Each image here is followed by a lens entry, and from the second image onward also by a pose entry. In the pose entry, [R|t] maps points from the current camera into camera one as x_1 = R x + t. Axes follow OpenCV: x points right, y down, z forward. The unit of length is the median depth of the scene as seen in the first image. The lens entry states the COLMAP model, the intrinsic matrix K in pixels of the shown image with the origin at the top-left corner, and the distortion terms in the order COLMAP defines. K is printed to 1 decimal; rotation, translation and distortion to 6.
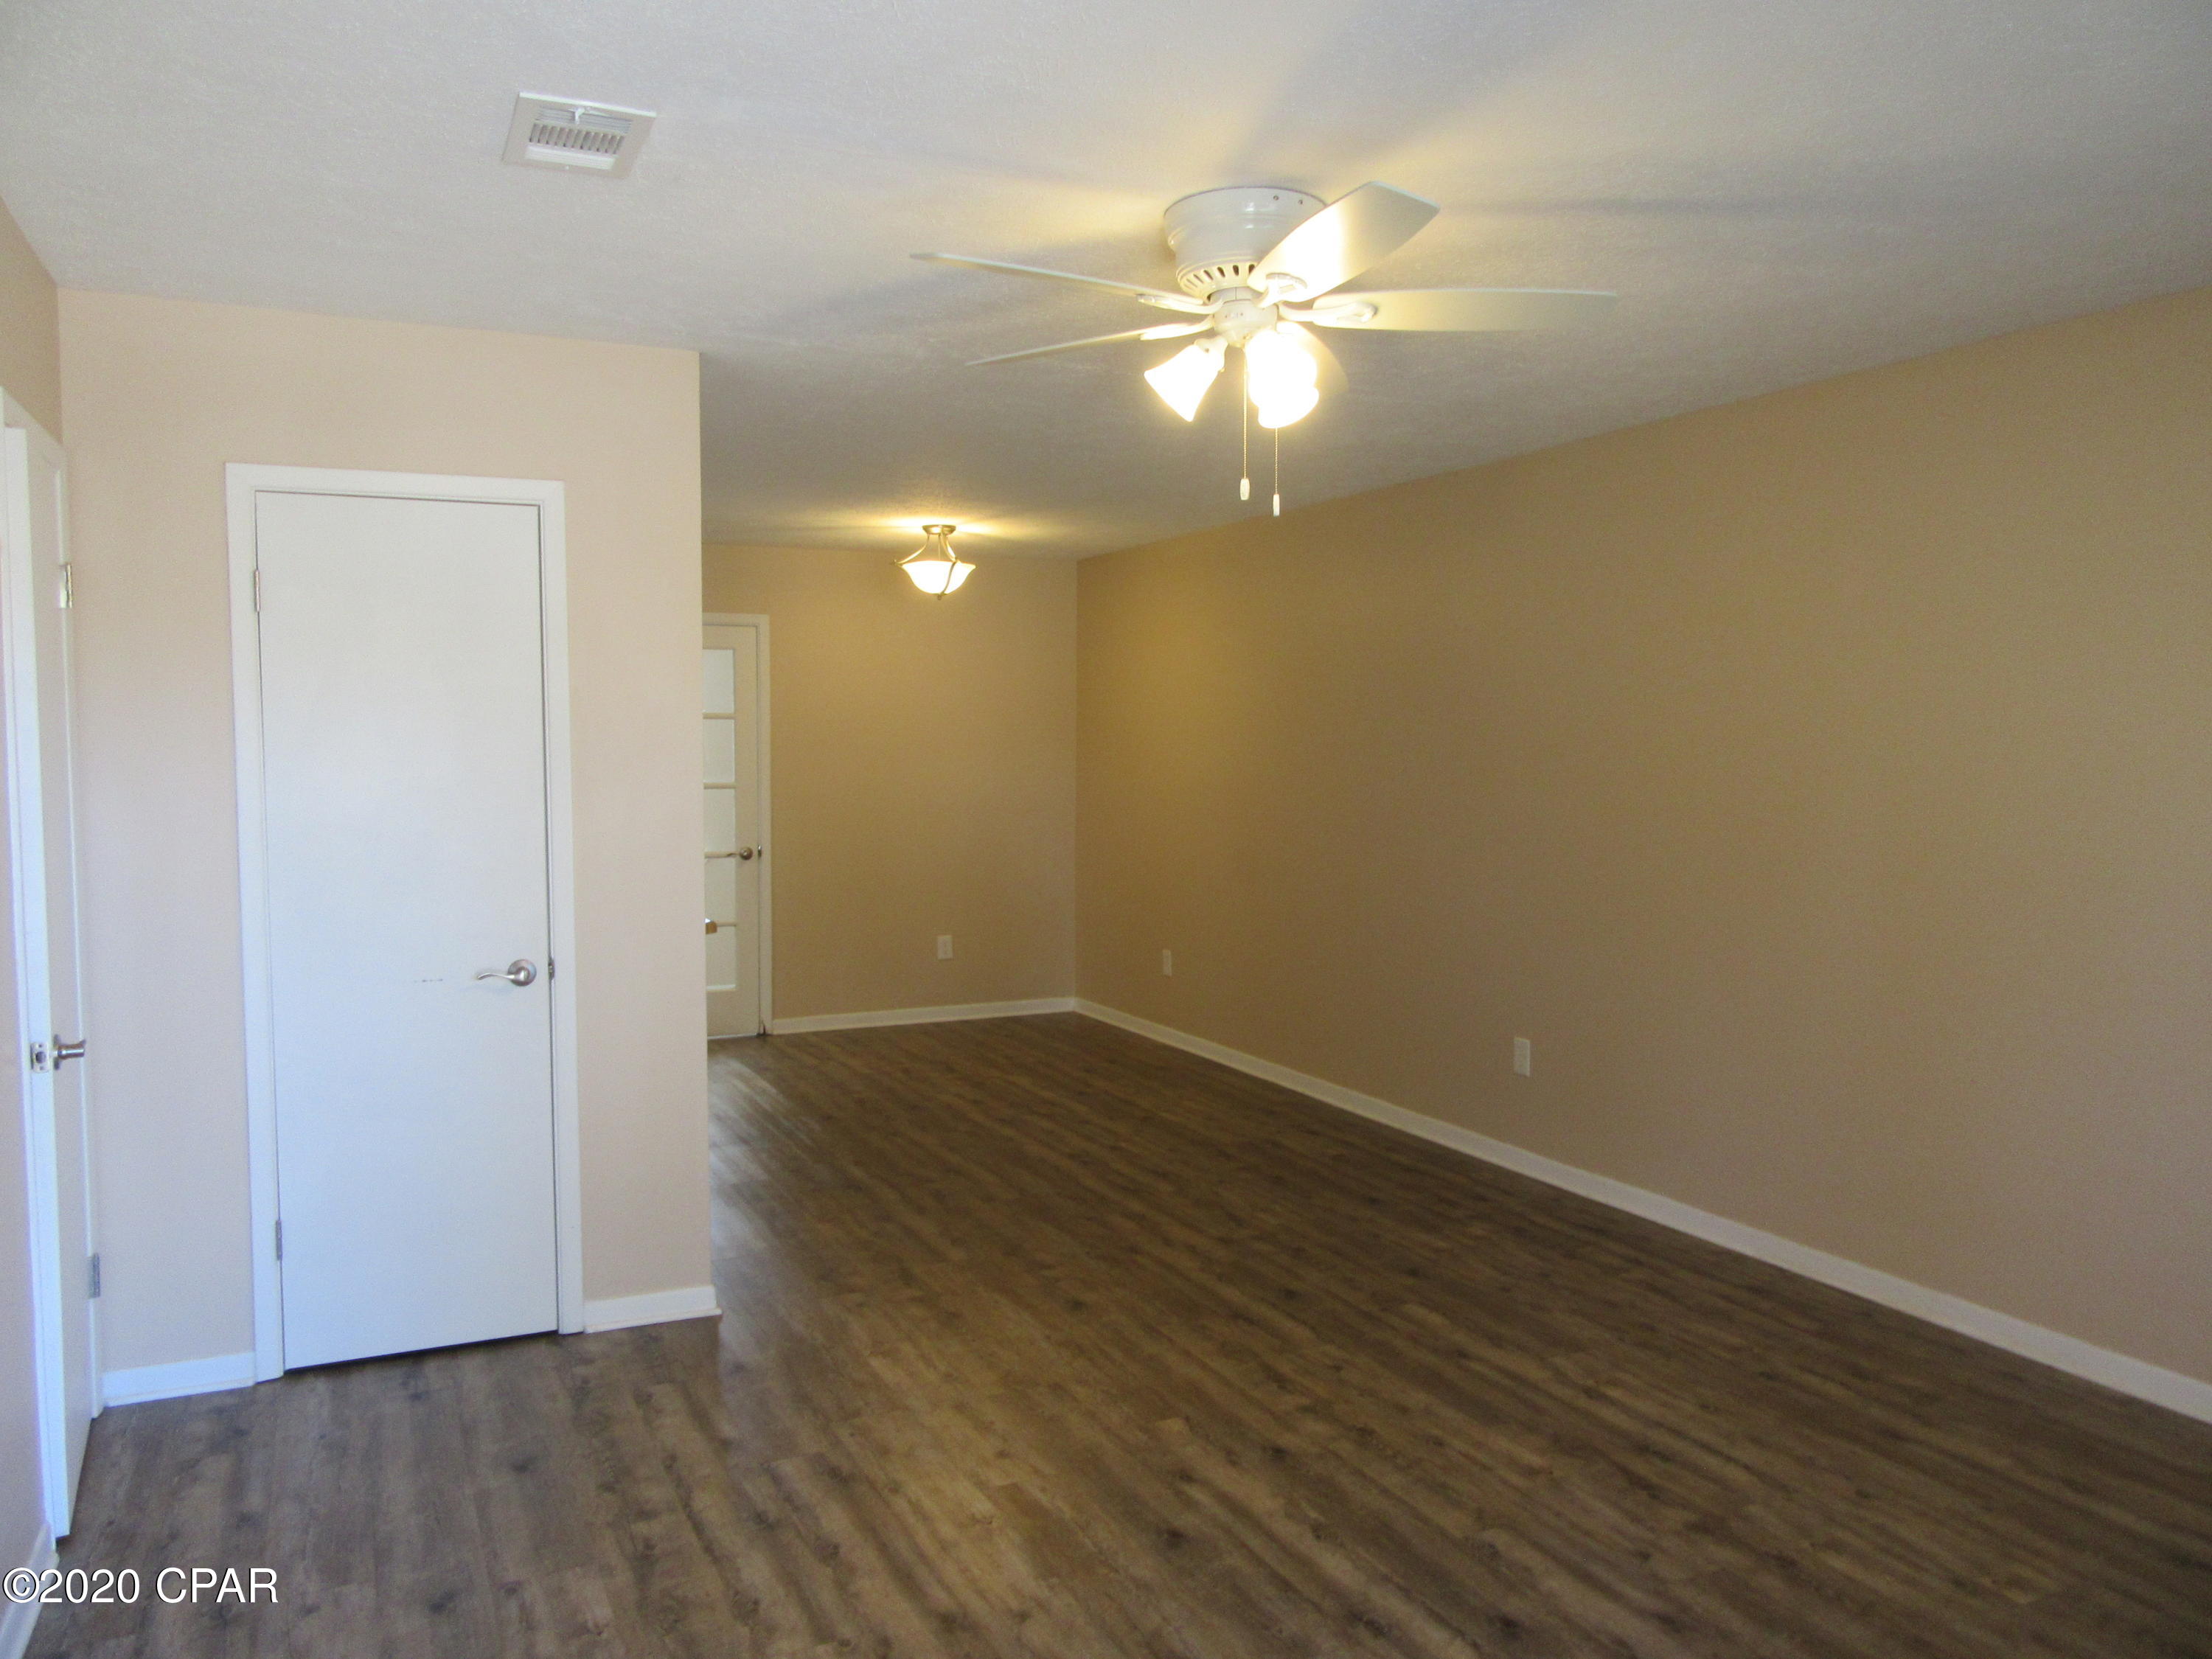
lens RADIAL K [[1639.3, 0, 1106.0], [0, 1639.3, 829.5], [0, 0, 1]] dist [-0.049962, 0.086548]
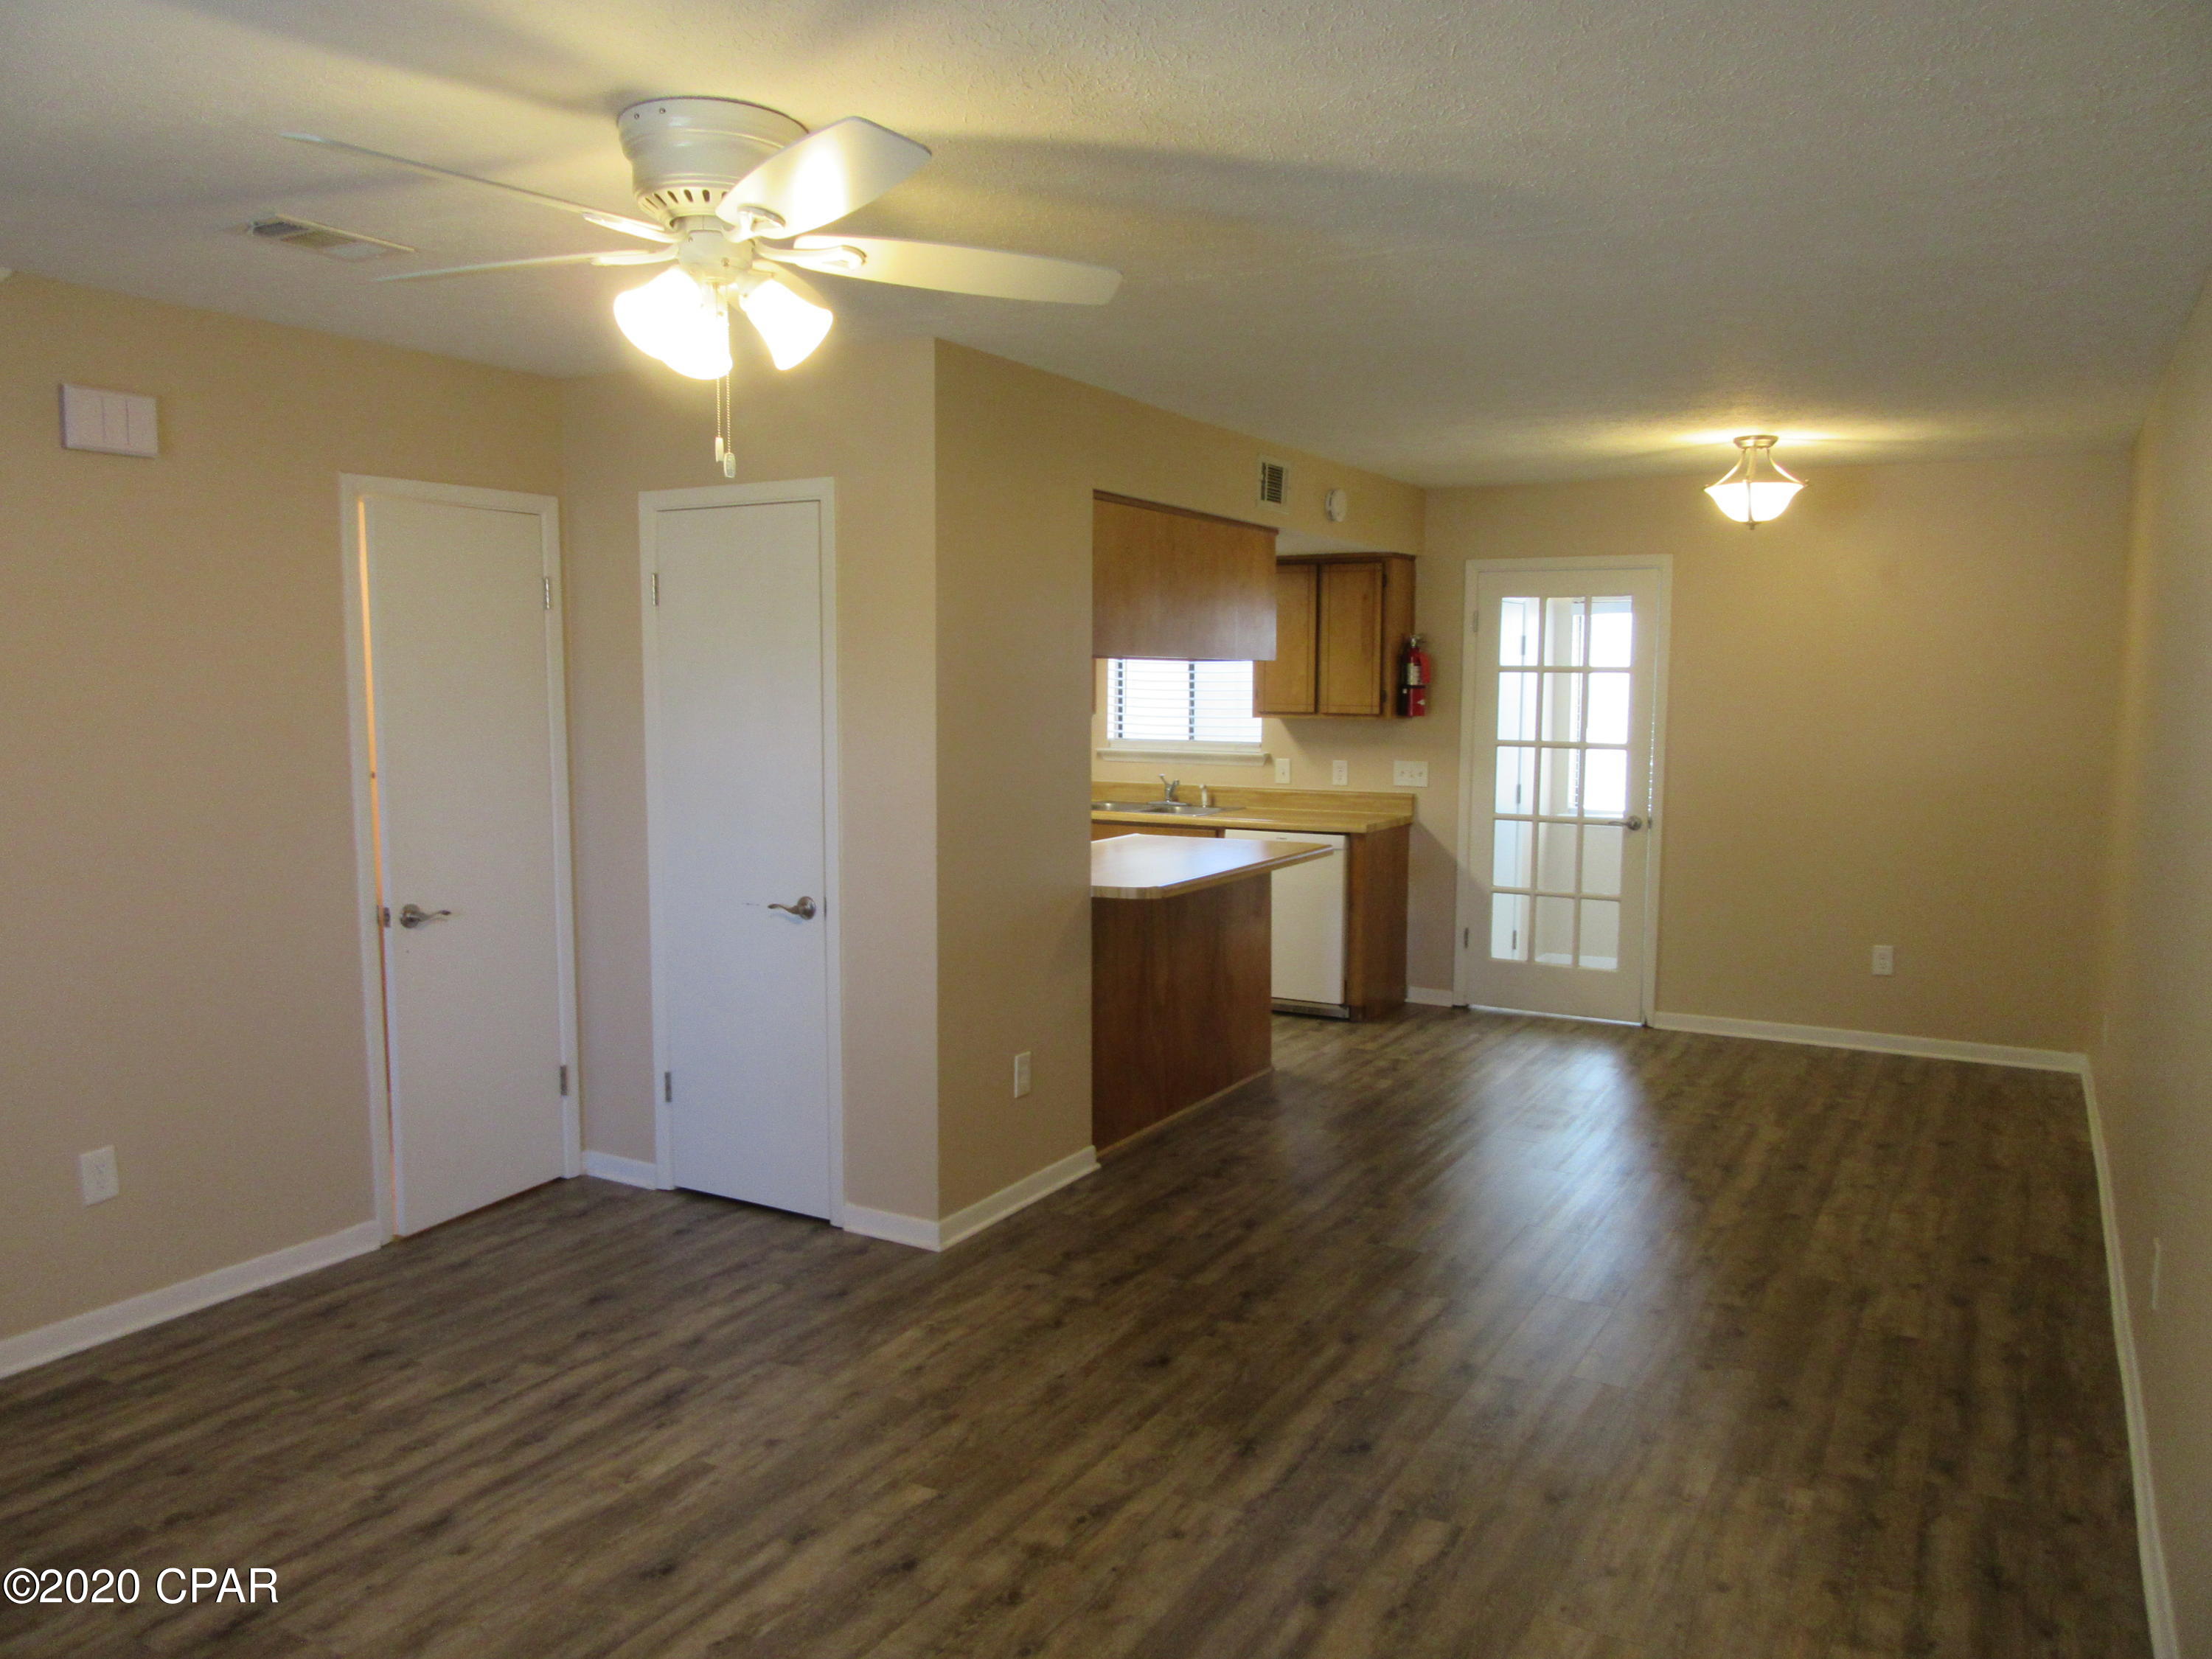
lens RADIAL K [[1637.5, 0, 1106.0], [0, 1637.5, 829.5], [0, 0, 1]] dist [-0.011632, 0.012998]
pose [[0.578028, 0.084955, -0.811583, 0.758631], [-0.051167, 0.996382, 0.067857, -0.061997], [0.814411, 0.002302, 0.580284, 0.533879]]
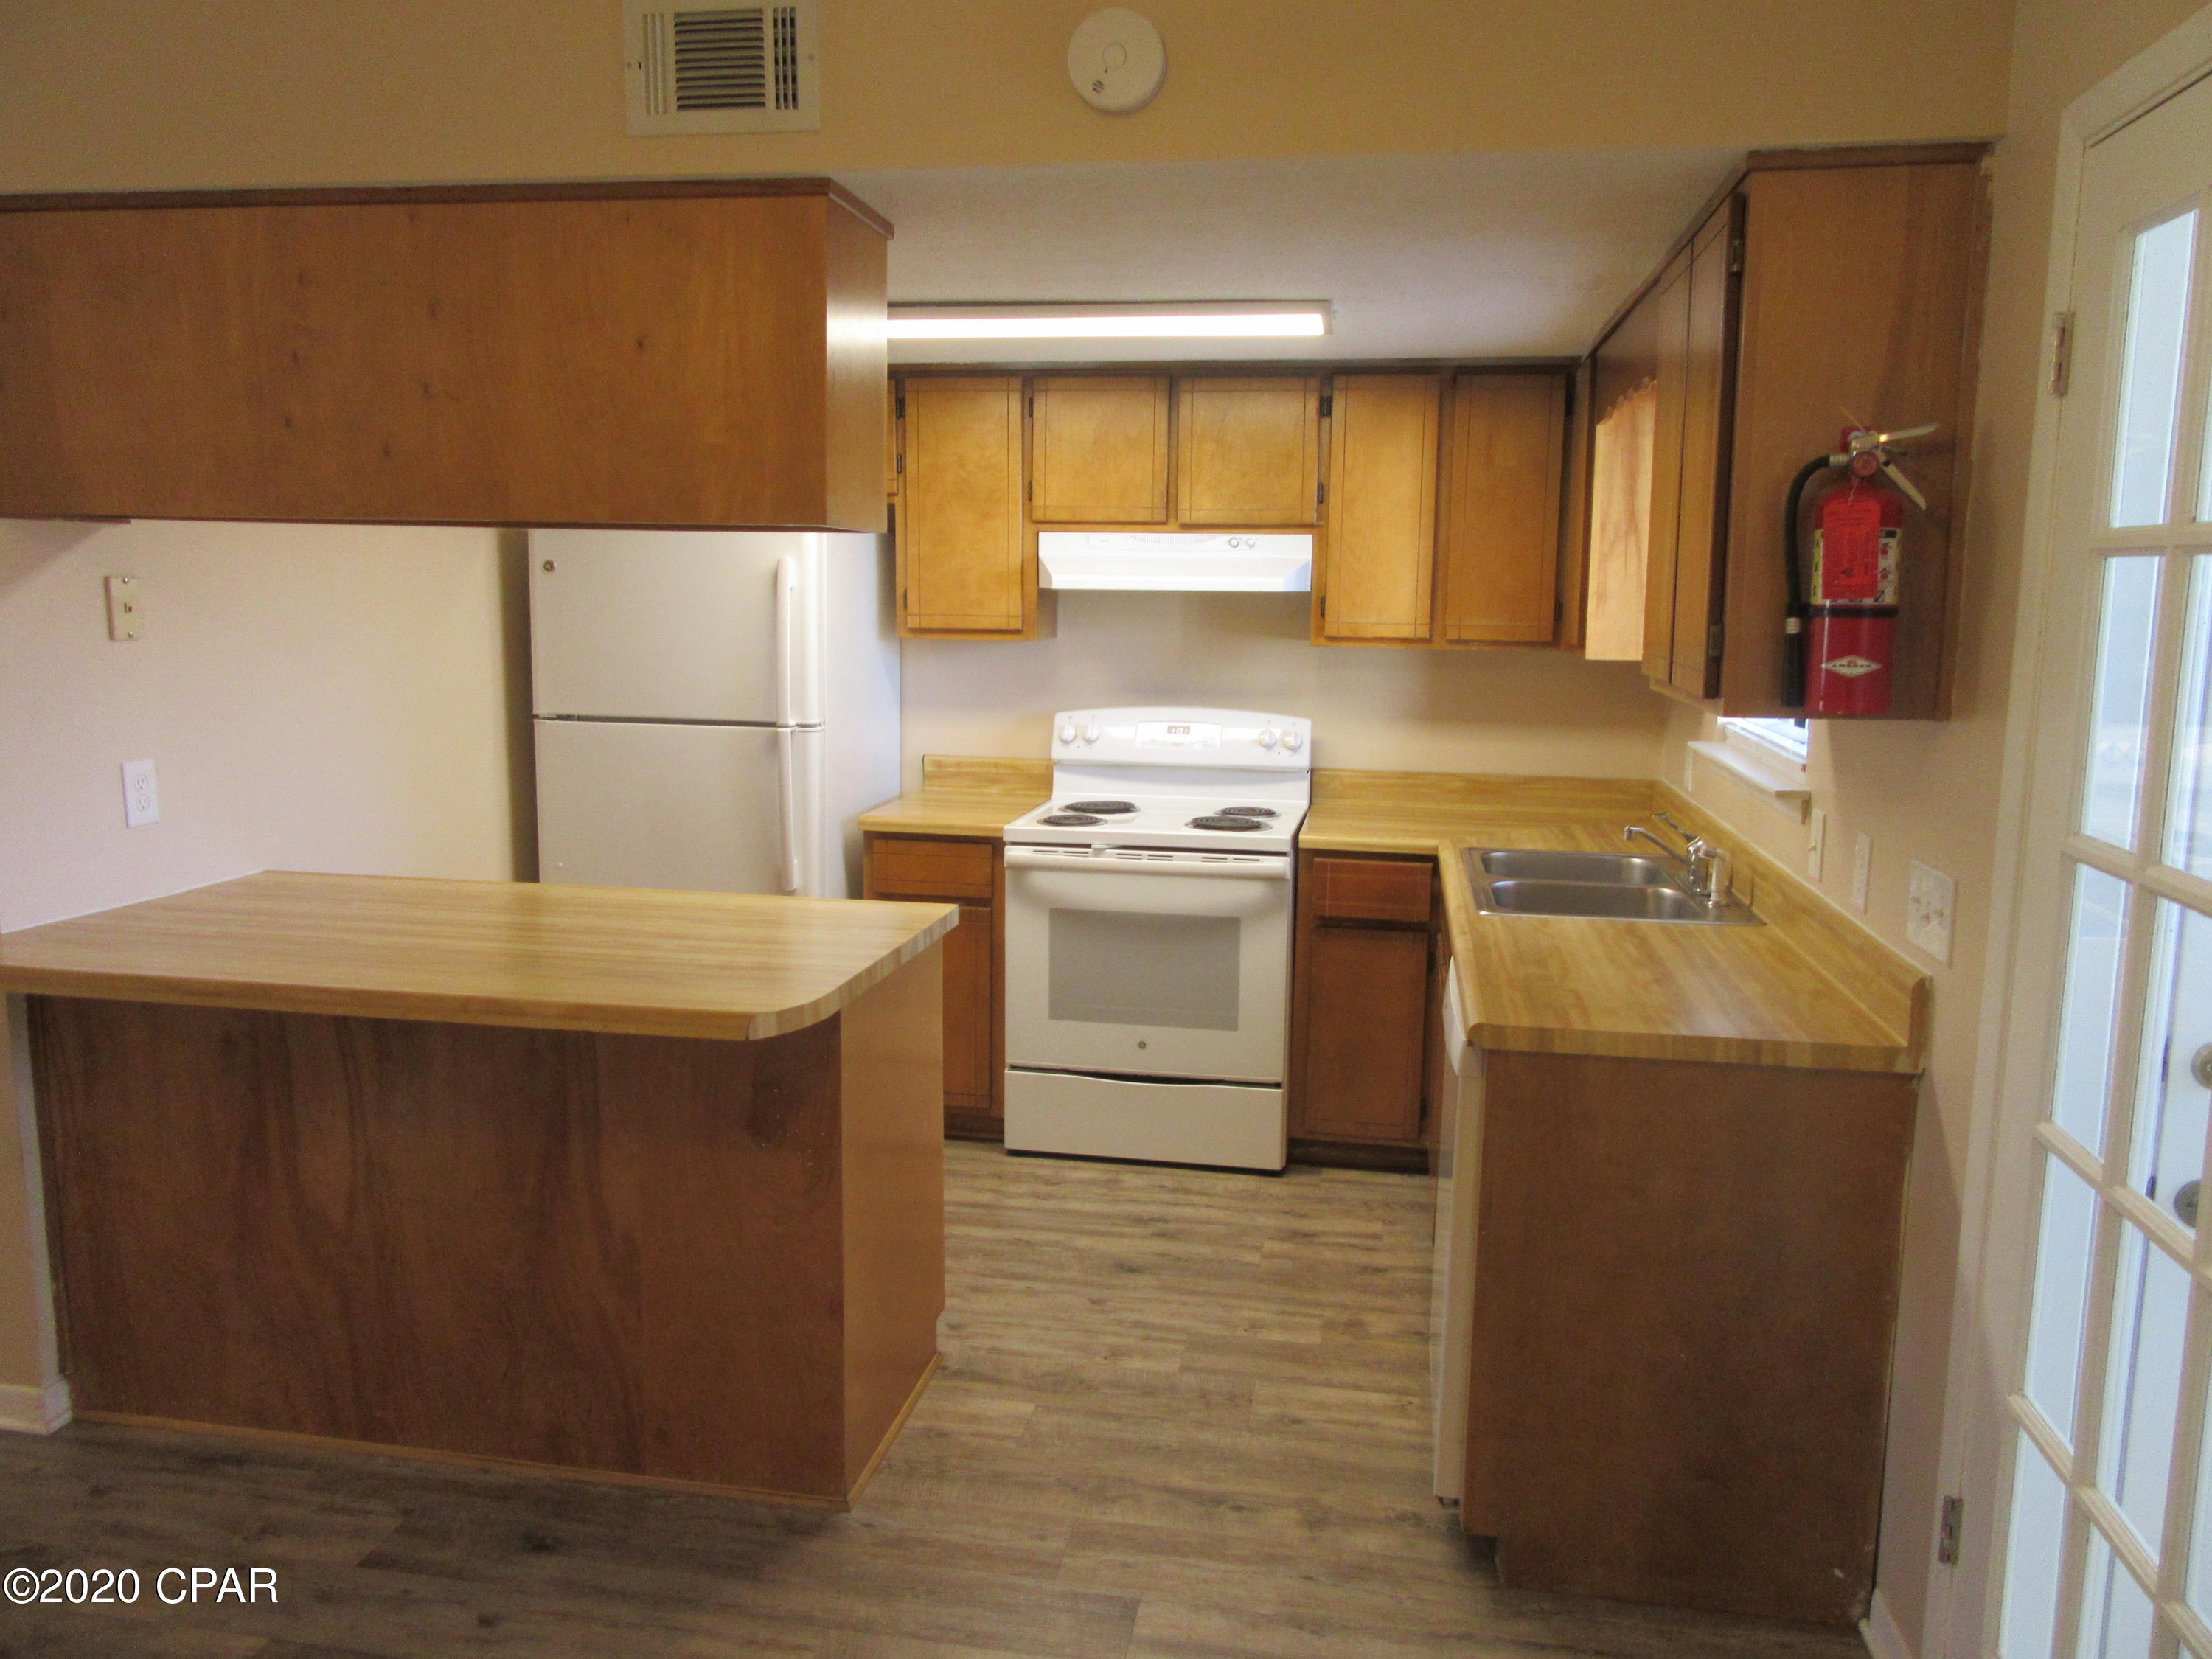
lens RADIAL K [[1637.5, 0, 1106.0], [0, 1637.5, 829.5], [0, 0, 1]] dist [-0.011632, 0.012998]
pose [[-0.577474, 0.118238, -0.807802, -0.060569], [-0.053954, 0.981767, 0.182271, -0.136965], [0.814624, 0.148841, -0.560565, 2.178552]]
